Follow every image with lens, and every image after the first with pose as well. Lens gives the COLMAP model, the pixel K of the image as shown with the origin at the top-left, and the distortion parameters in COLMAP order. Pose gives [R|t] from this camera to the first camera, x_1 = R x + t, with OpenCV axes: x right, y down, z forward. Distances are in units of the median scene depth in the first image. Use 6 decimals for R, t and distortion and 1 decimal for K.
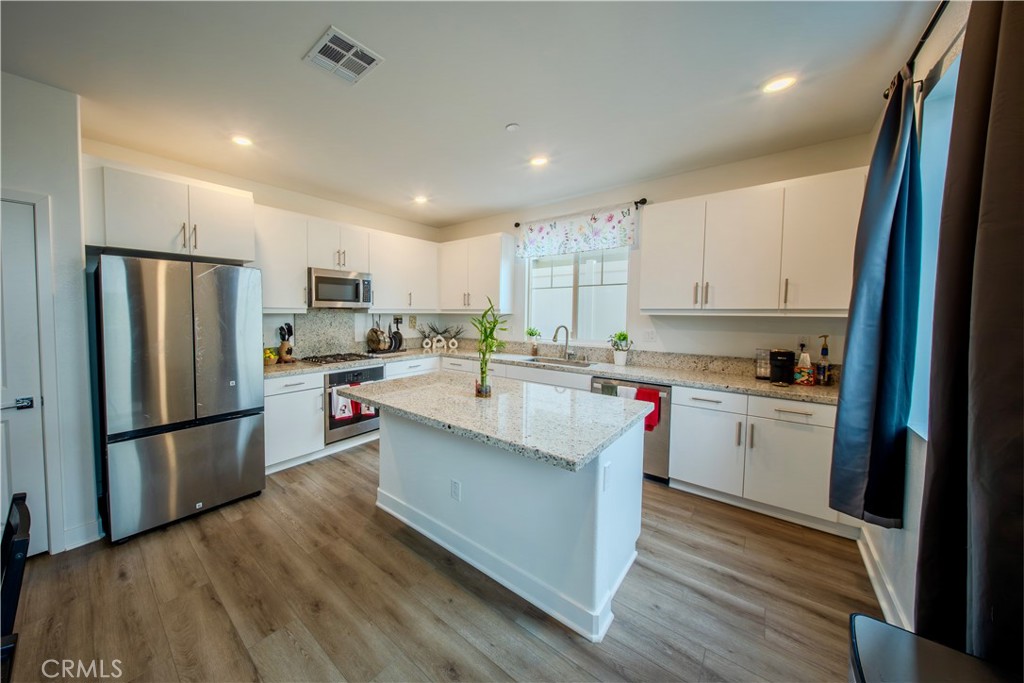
lens RADIAL K [[336.3, 0, 512.3], [0, 336.3, 326.3], [0, 0, 1]] dist [0.000077, -0.000012]
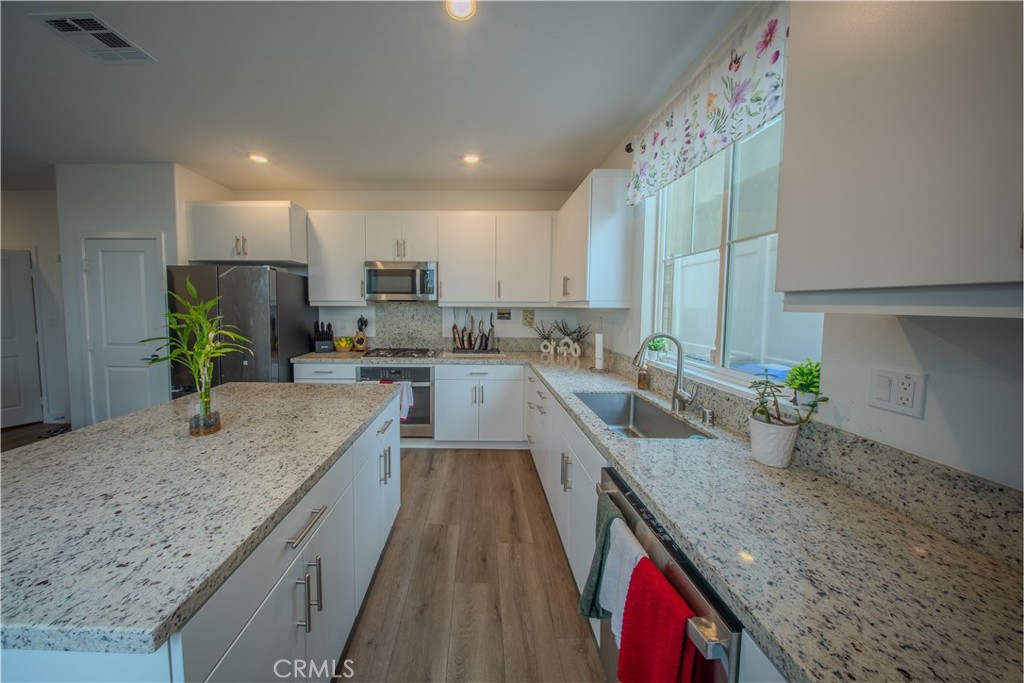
lens RADIAL K [[357.6, 0, 475.2], [0, 357.6, 325.4], [0, 0, 1]] dist [-0.000564, -0.000010]
pose [[0.593132, 0.044140, -0.803894, 0.413952], [-0.036425, 0.998945, 0.027974, -0.018966], [0.804281, 0.012690, 0.594114, 0.532200]]
